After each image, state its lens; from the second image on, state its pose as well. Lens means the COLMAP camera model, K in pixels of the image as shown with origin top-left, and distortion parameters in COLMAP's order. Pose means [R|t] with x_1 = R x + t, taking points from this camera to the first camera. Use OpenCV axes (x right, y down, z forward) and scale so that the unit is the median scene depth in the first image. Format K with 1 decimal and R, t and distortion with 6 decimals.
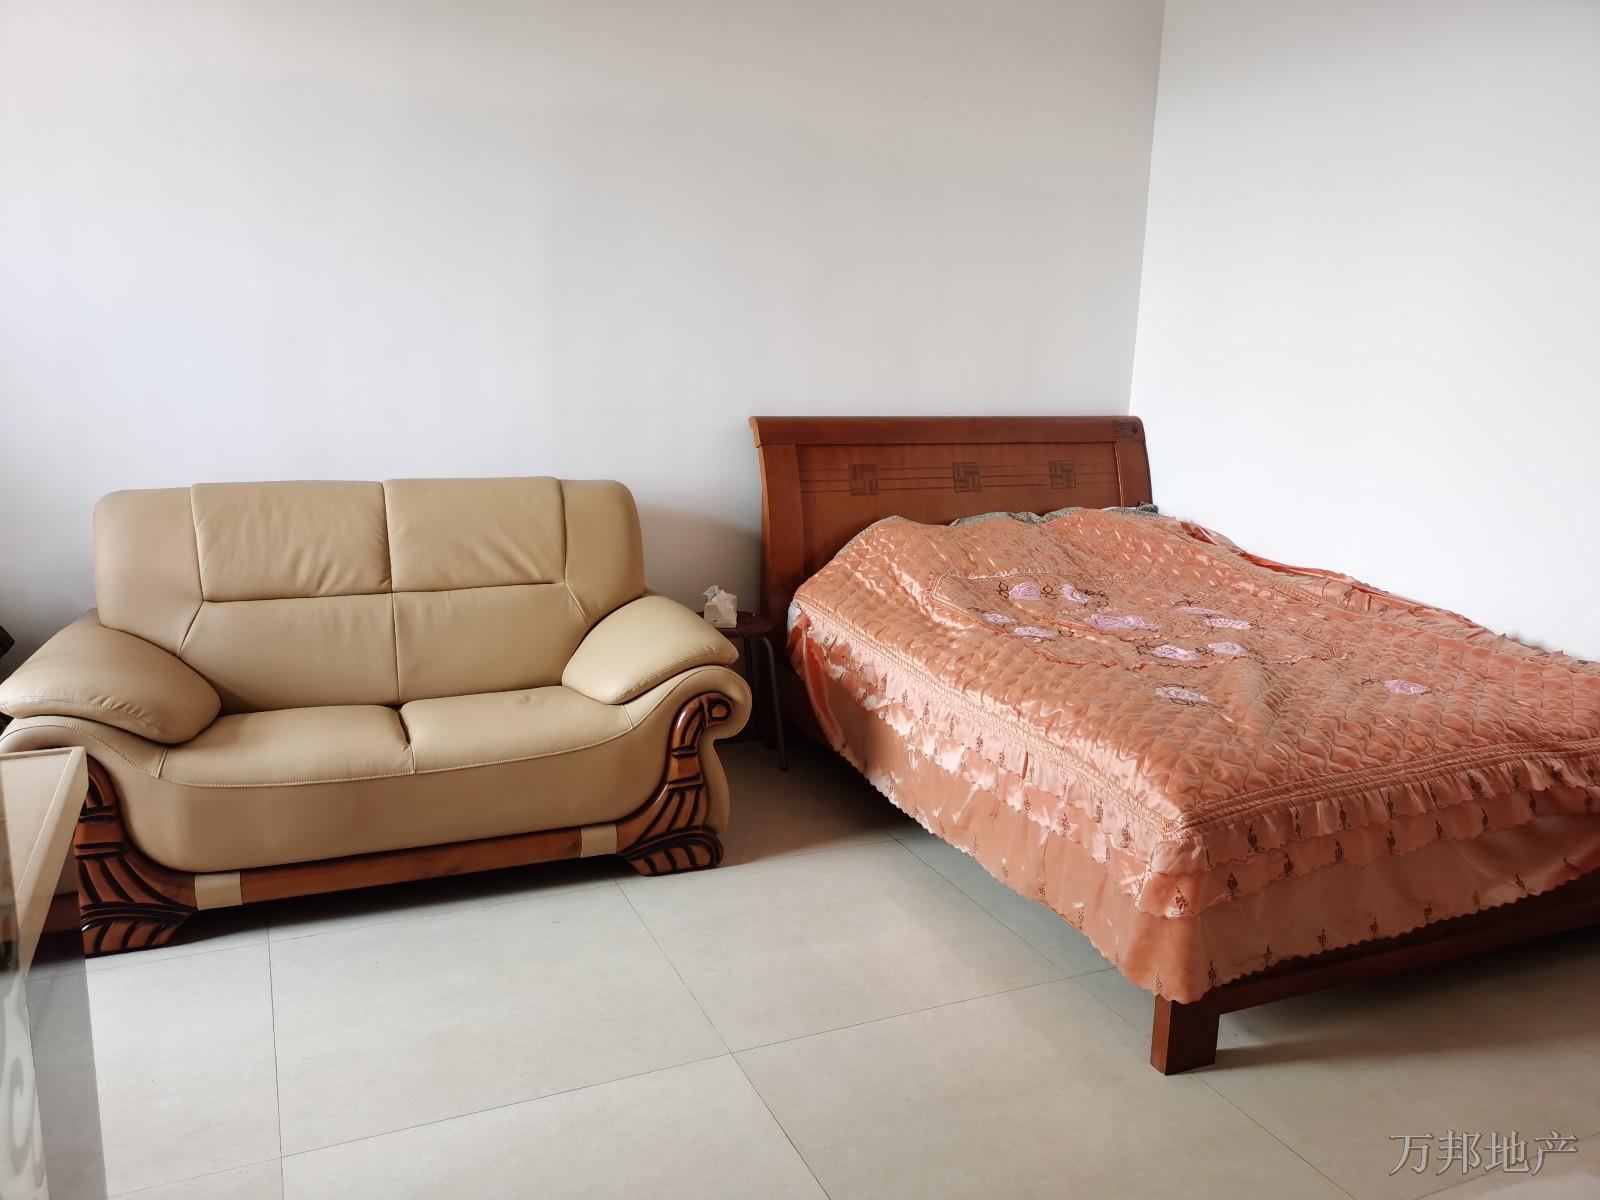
lens RADIAL K [[1222.7, 0, 797.7], [0, 1222.7, 599.0], [0, 0, 1]] dist [0.053072, -0.057478]
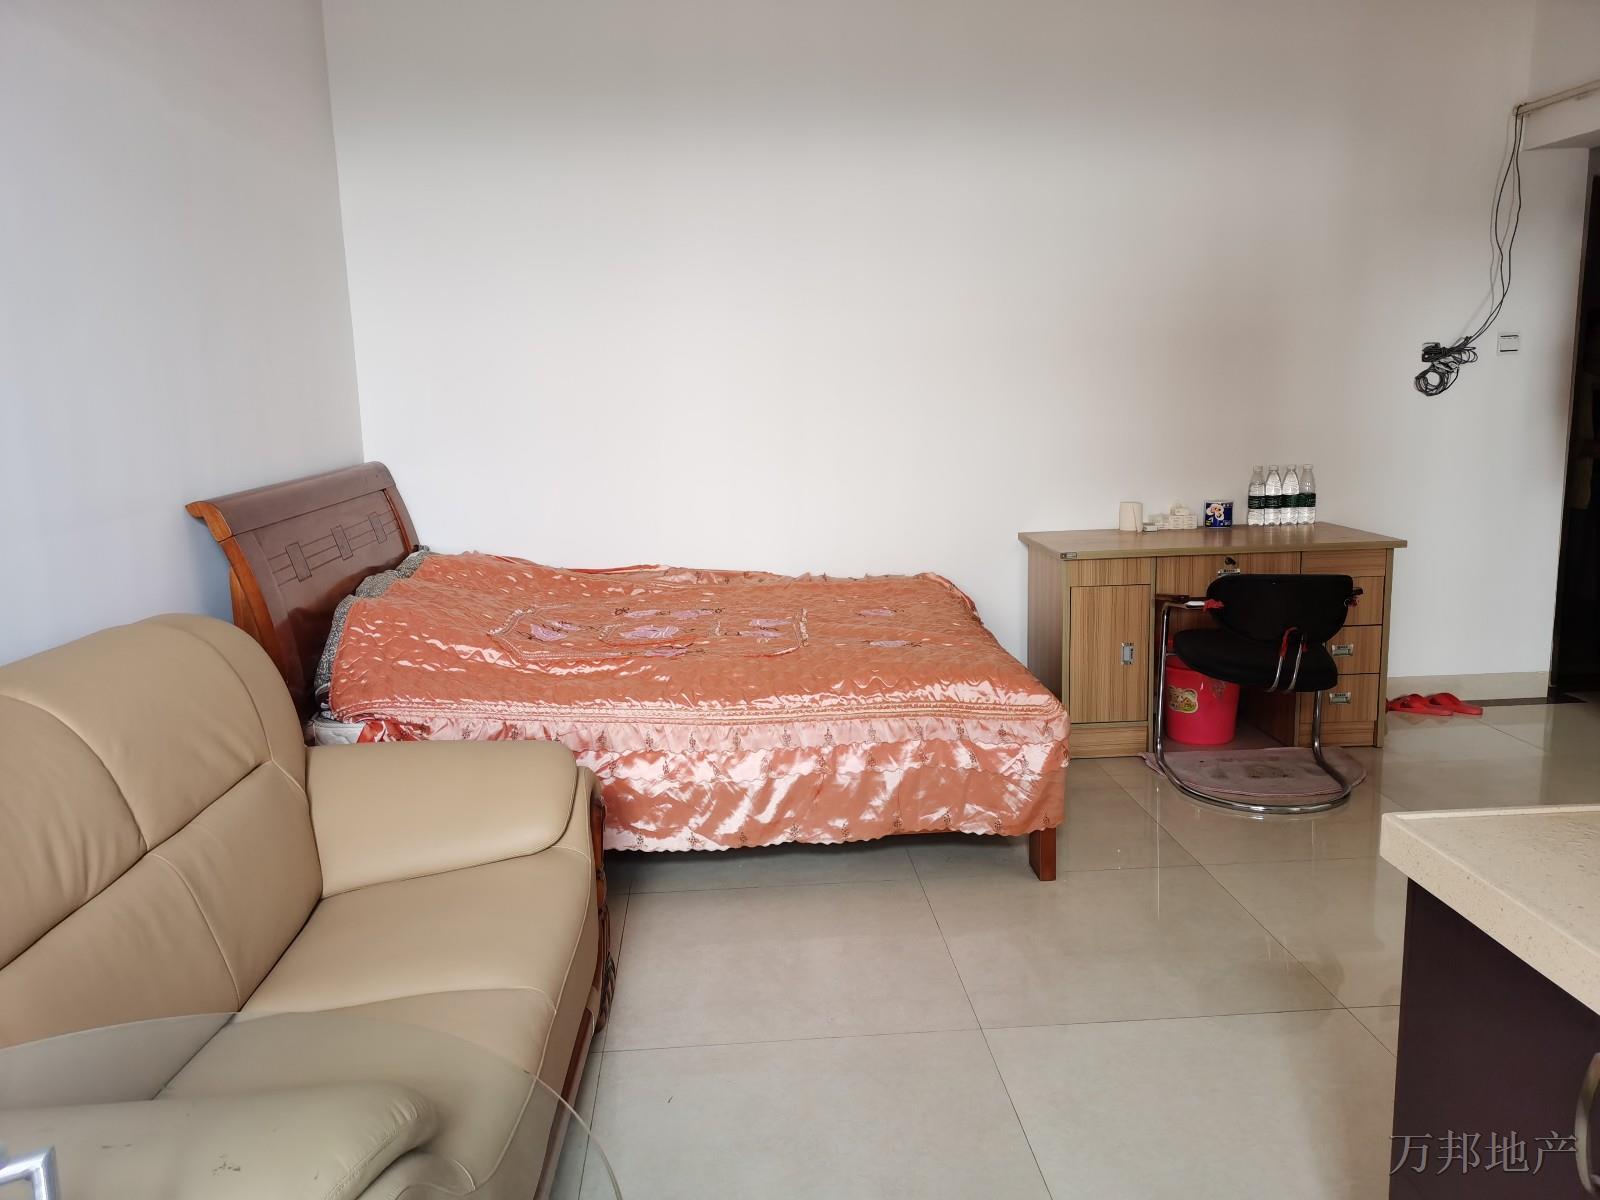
lens RADIAL K [[1222.7, 0, 791.9], [0, 1222.7, 598.4], [0, 0, 1]] dist [0.053072, -0.057478]
pose [[0.334361, -0.197297, 0.921562, -0.785316], [0.222059, 0.966803, 0.126416, -0.135317], [-0.915911, 0.162373, 0.367073, 0.515954]]
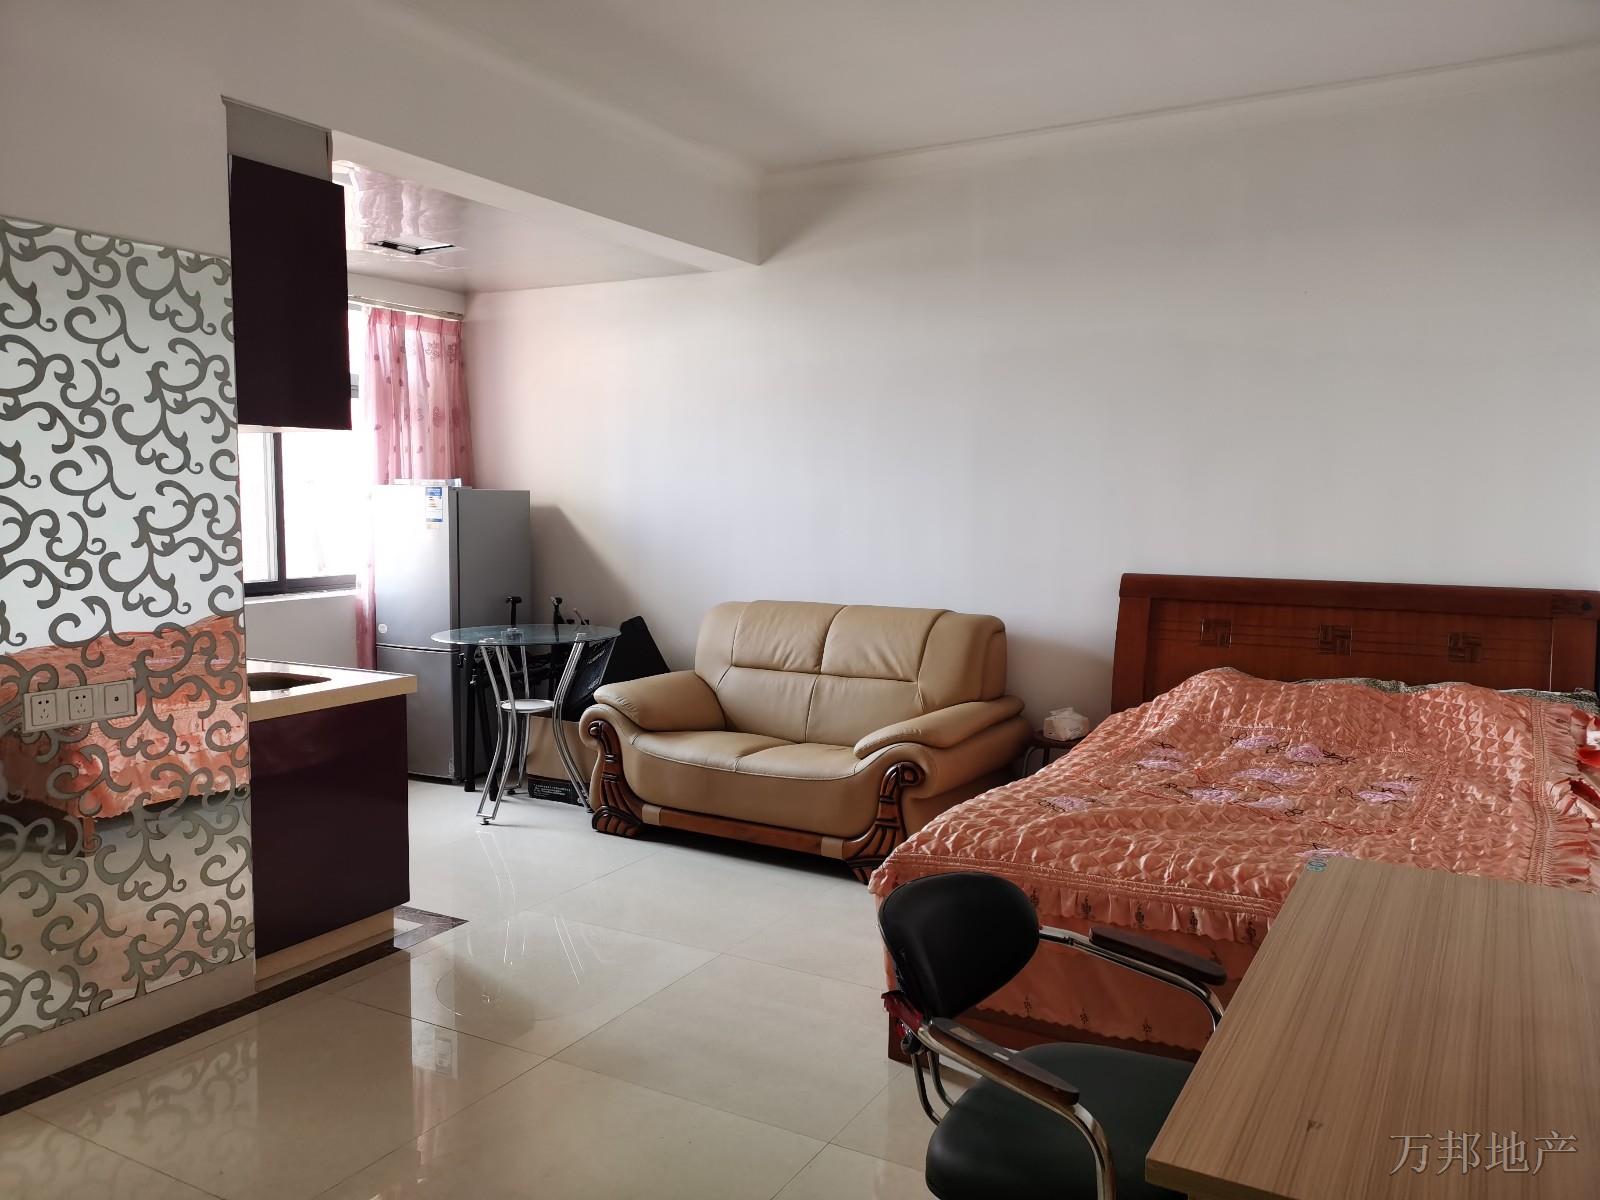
lens RADIAL K [[1222.7, 0, 788.9], [0, 1222.7, 597.1], [0, 0, 1]] dist [0.053072, -0.057478]
pose [[0.583583, 0.045830, -0.810759, 0.957382], [-0.155618, 0.986214, -0.056266, -0.008688], [0.797003, 0.159005, 0.582670, 0.047600]]
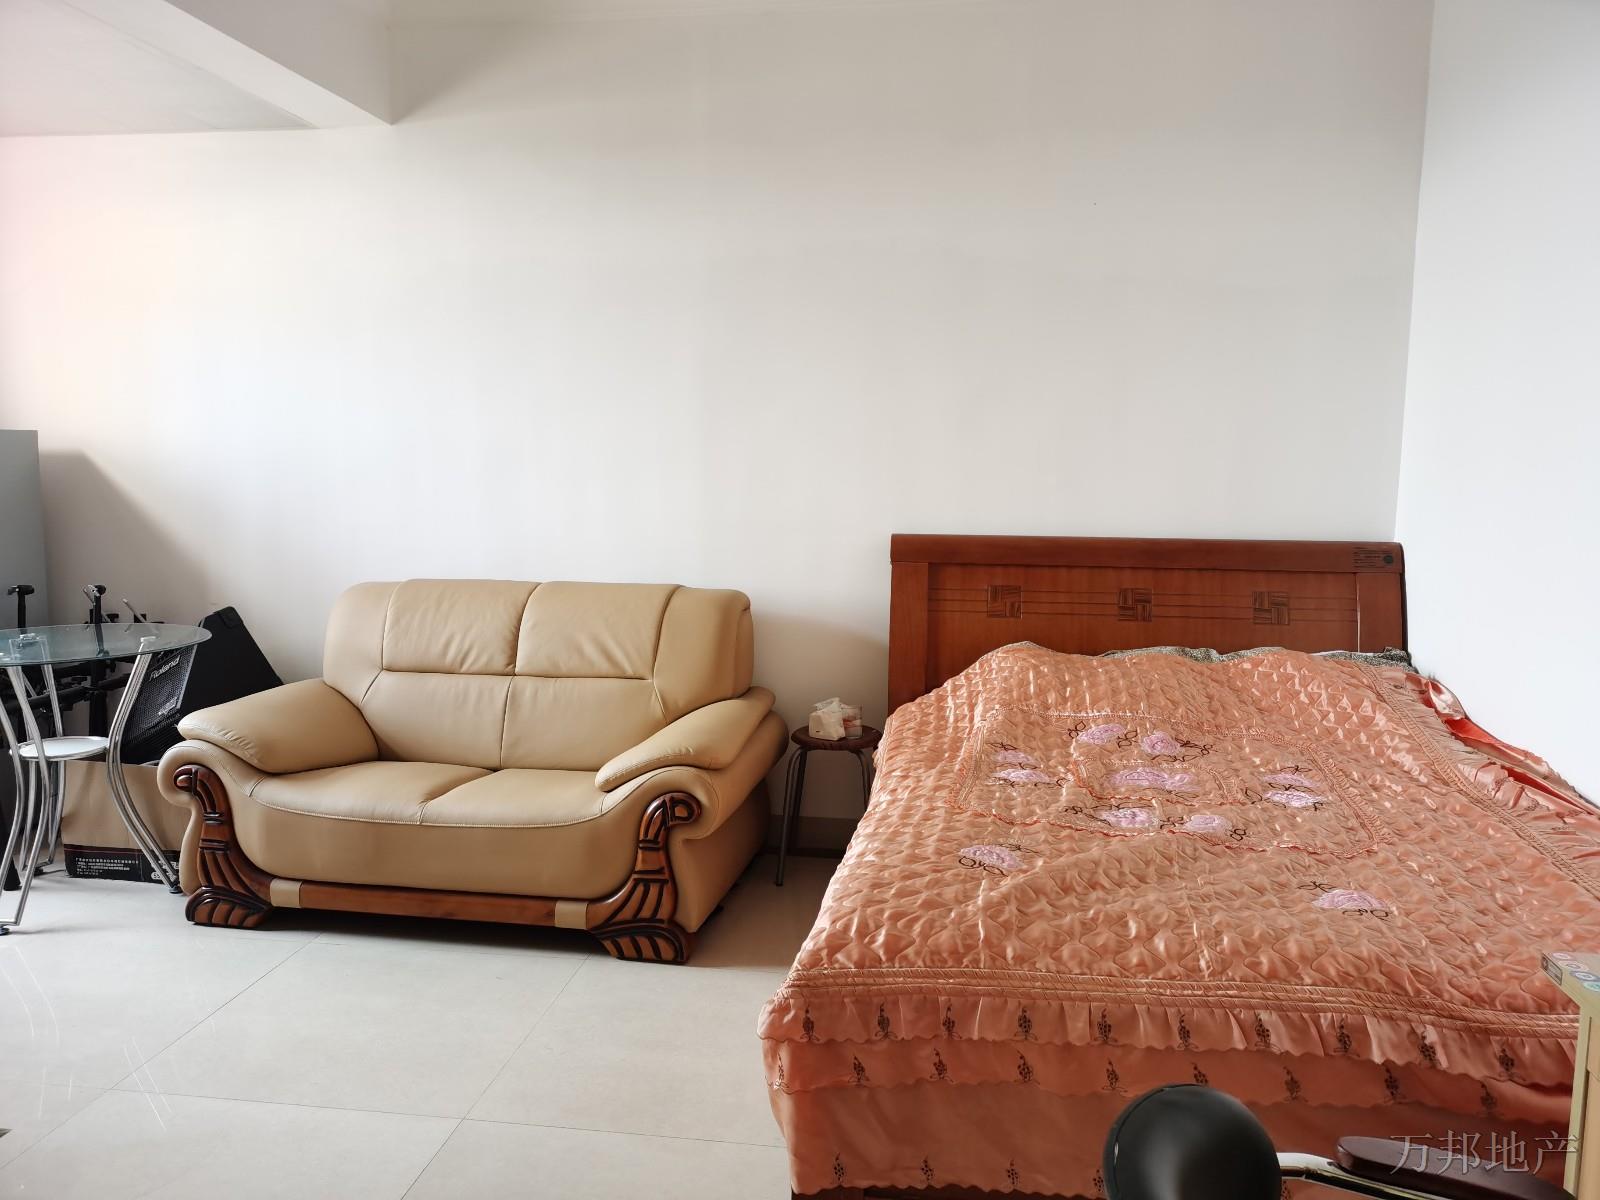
lens RADIAL K [[1222.7, 0, 799.9], [0, 1222.7, 596.4], [0, 0, 1]] dist [0.053072, -0.057478]
pose [[0.842032, 0.043842, -0.537643, 0.564827], [-0.095898, 0.992982, -0.069217, -0.026987], [0.530835, 0.109842, 0.840326, 0.152245]]
